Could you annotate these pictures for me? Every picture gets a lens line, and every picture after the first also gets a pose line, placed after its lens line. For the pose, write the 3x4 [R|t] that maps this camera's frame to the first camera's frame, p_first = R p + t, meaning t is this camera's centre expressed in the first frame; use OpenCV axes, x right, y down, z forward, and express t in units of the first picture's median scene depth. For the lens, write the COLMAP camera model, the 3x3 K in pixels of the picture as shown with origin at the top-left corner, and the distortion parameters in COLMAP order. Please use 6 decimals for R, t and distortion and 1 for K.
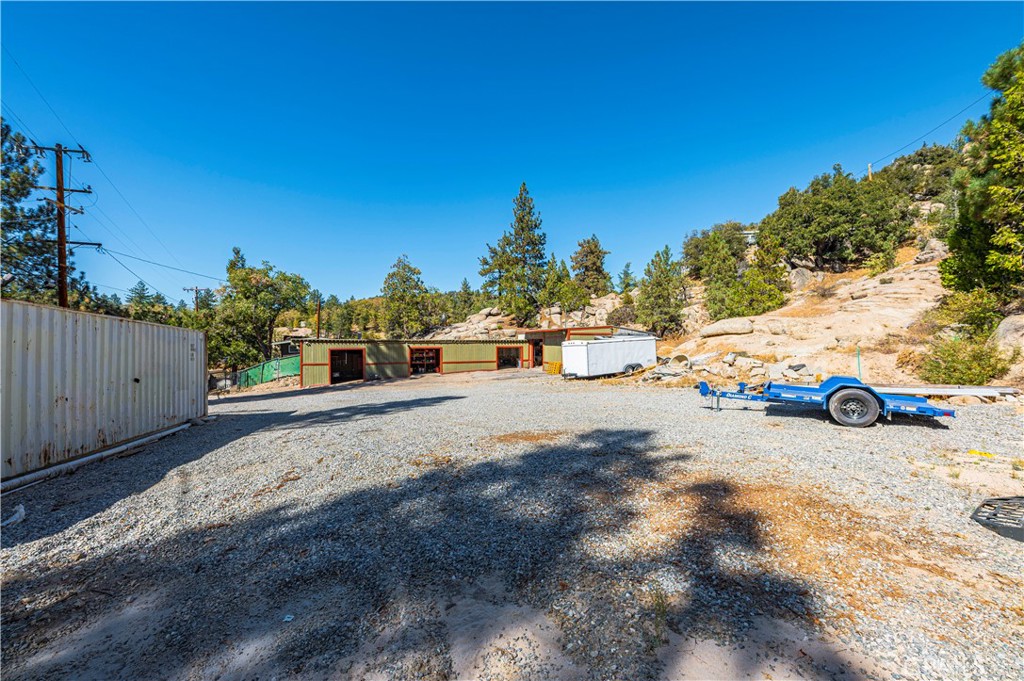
lens RADIAL K [[402.7, 0, 512.0], [0, 402.7, 340.5], [0, 0, 1]] dist [0.001317, 0.000059]
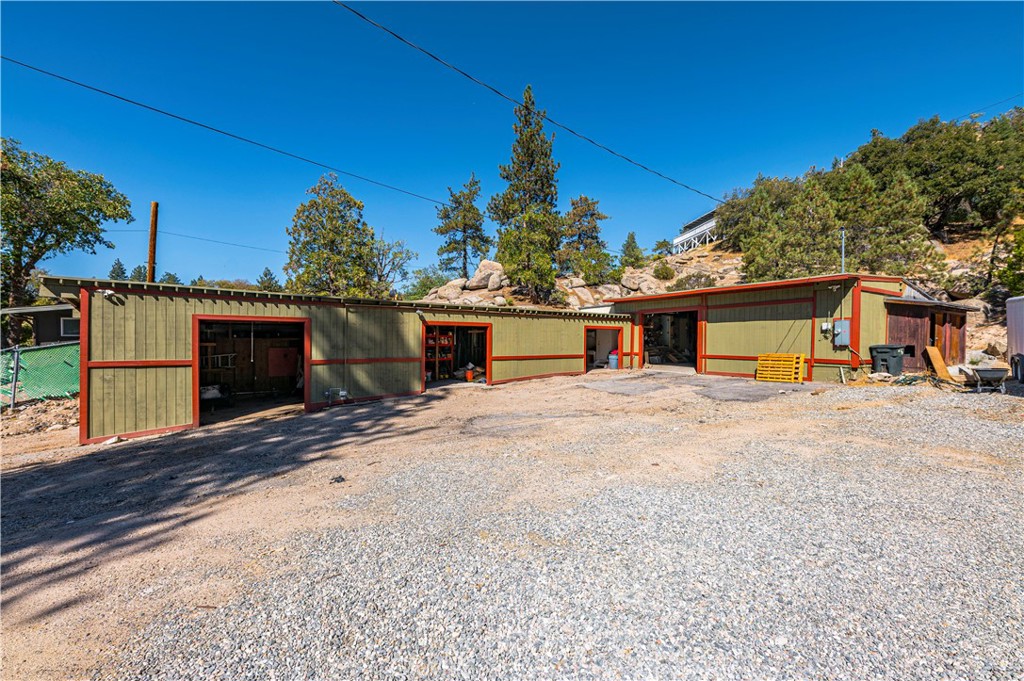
lens RADIAL K [[402.7, 0, 512.0], [0, 402.7, 340.5], [0, 0, 1]] dist [0.001317, 0.000059]
pose [[0.958017, 0.007648, 0.286609, -0.279663], [-0.007286, 0.999971, -0.002326, 0.036266], [-0.286618, 0.000140, 0.958045, 0.569711]]
